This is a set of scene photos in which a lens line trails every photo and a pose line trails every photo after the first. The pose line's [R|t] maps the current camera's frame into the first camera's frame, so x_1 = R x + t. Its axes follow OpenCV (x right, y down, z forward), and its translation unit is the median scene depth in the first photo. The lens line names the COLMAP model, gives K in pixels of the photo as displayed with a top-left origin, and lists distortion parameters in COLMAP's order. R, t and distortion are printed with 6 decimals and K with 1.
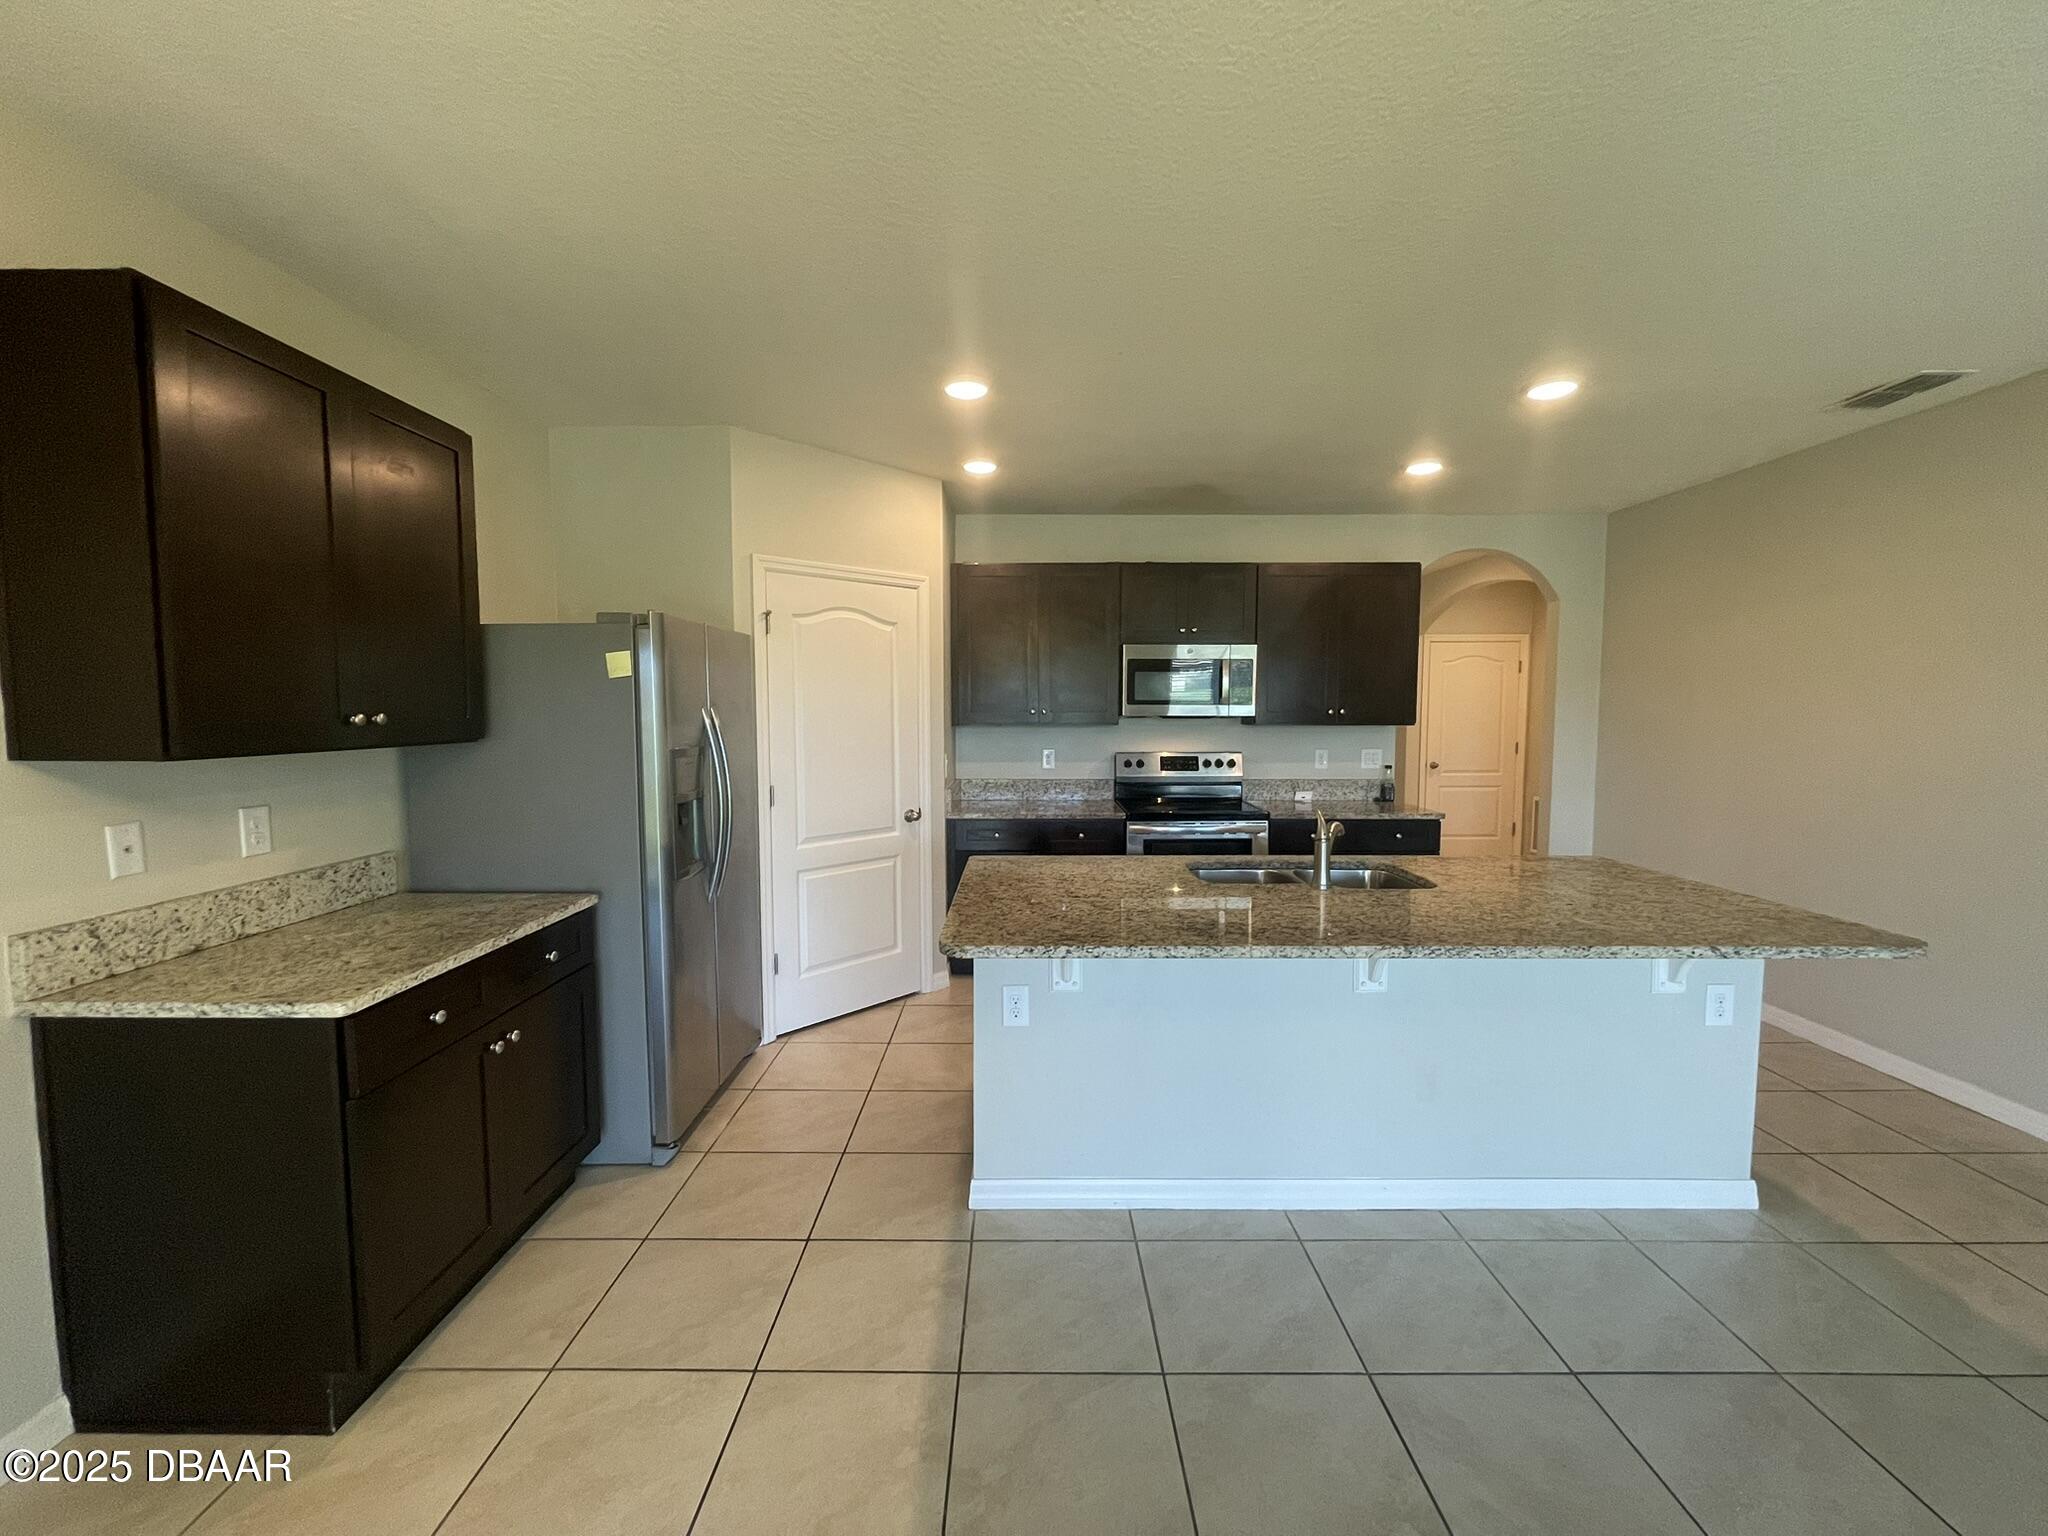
lens RADIAL K [[828.1, 0, 1022.6], [0, 828.1, 761.6], [0, 0, 1]] dist [-0.005880, 0.000660]
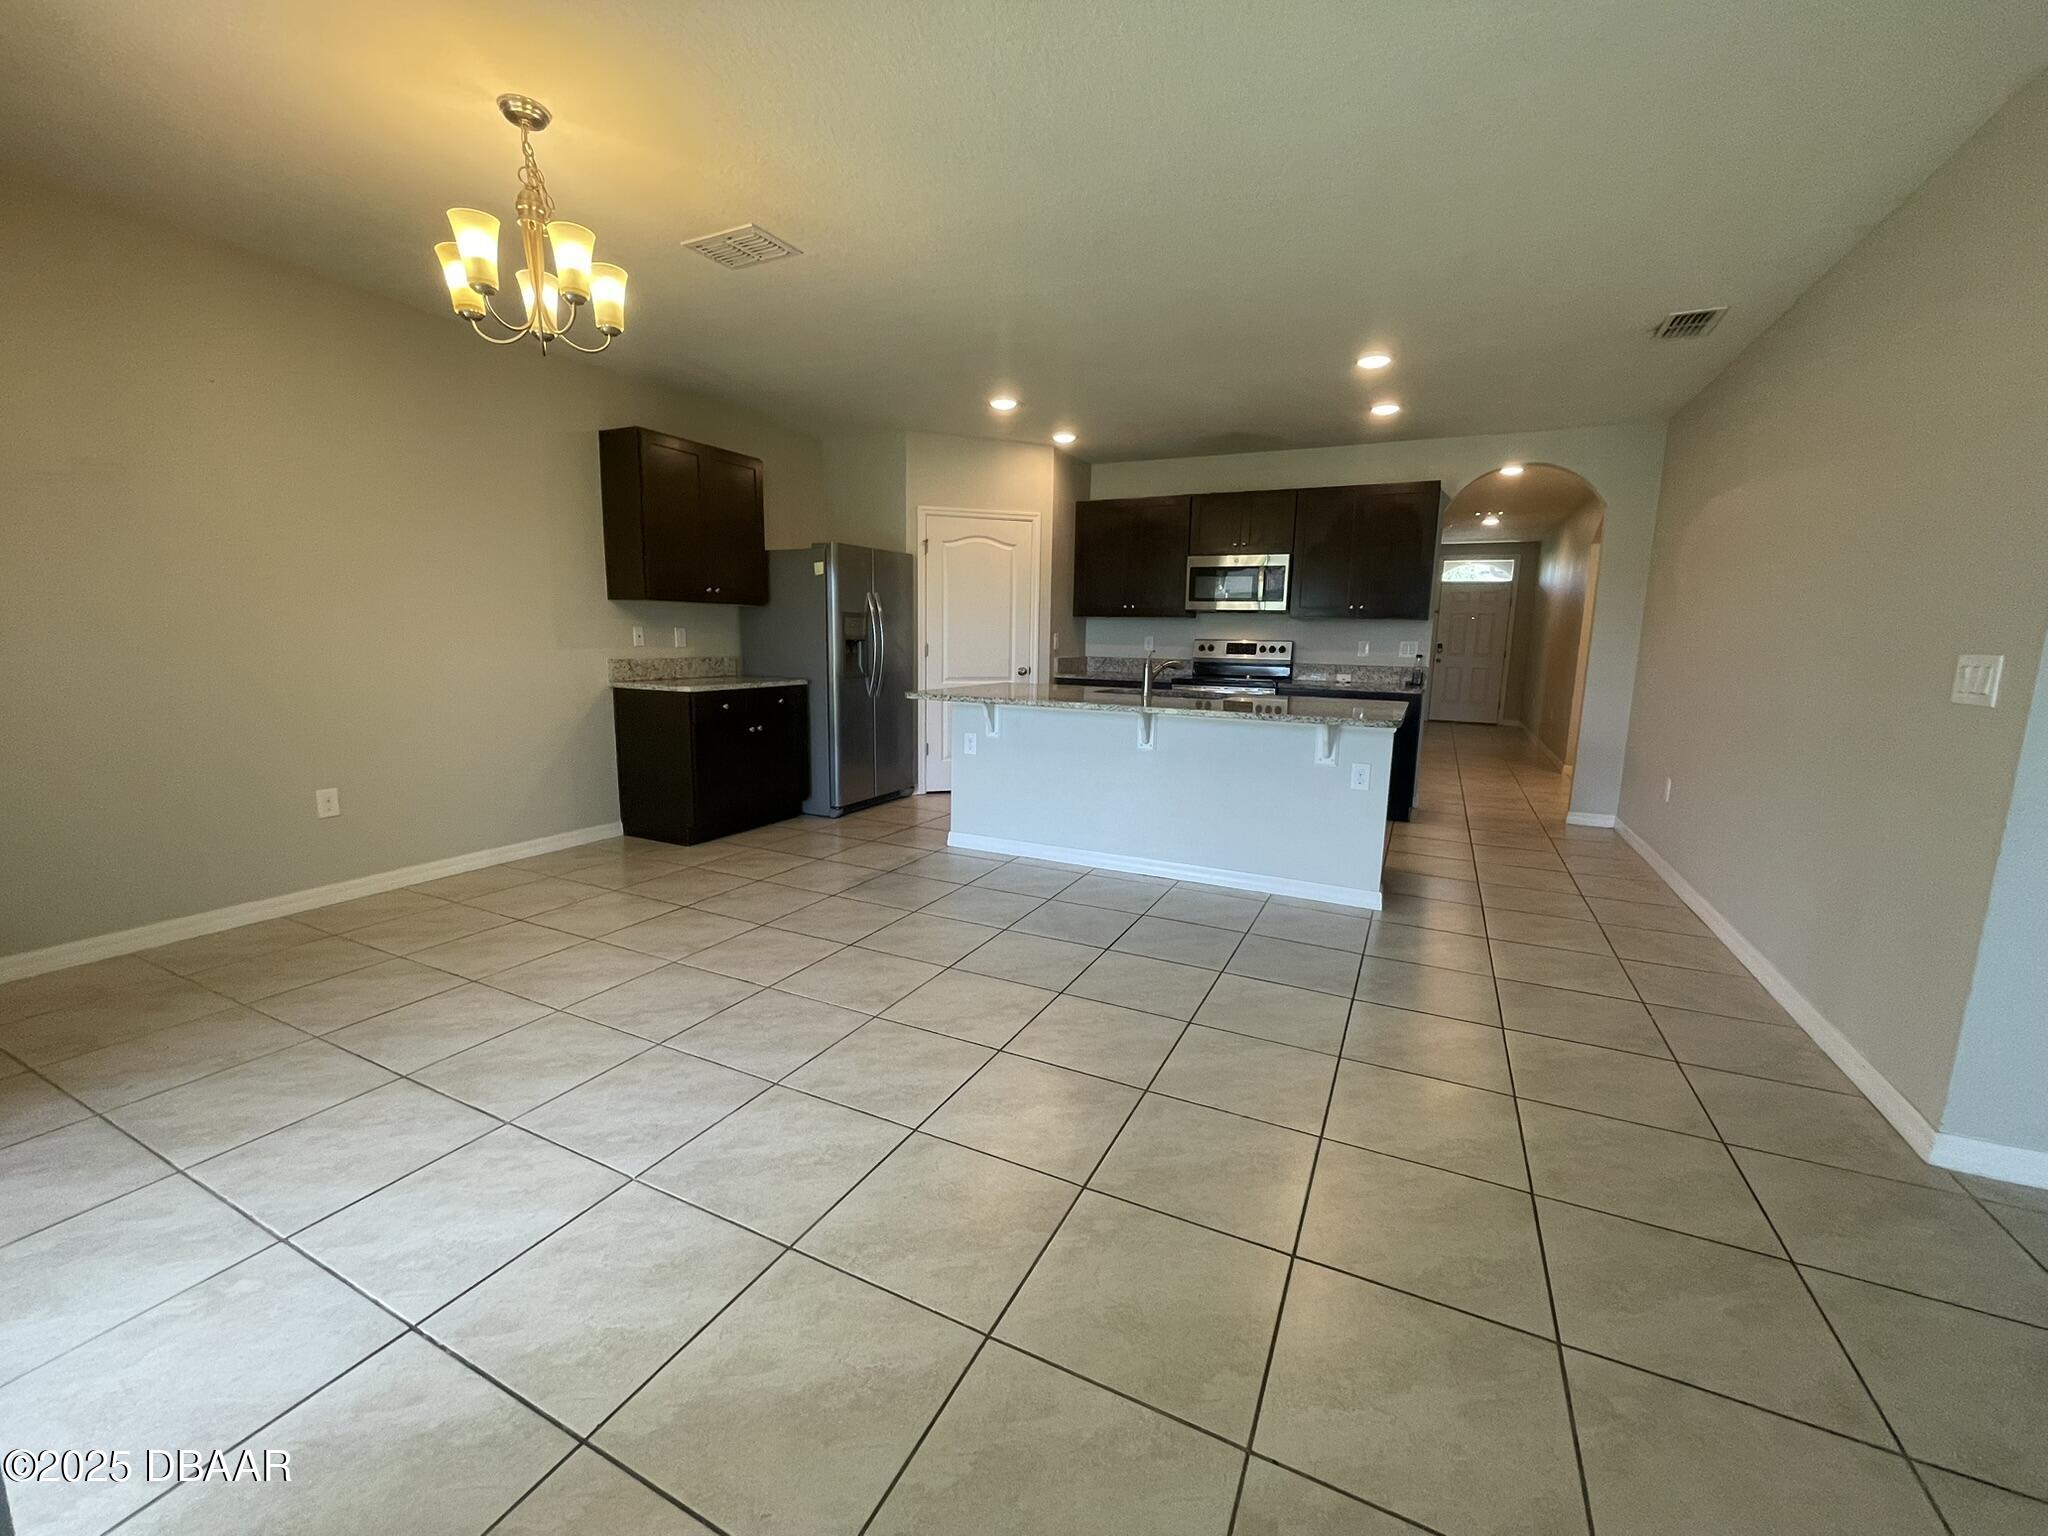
lens RADIAL K [[828.1, 0, 1020.5], [0, 828.1, 761.7], [0, 0, 1]] dist [-0.005880, 0.000660]
pose [[0.898249, 0.084755, -0.431237, 0.501734], [-0.047513, 0.994205, 0.096432, 0.077496], [0.436911, -0.066131, 0.897070, -0.370800]]
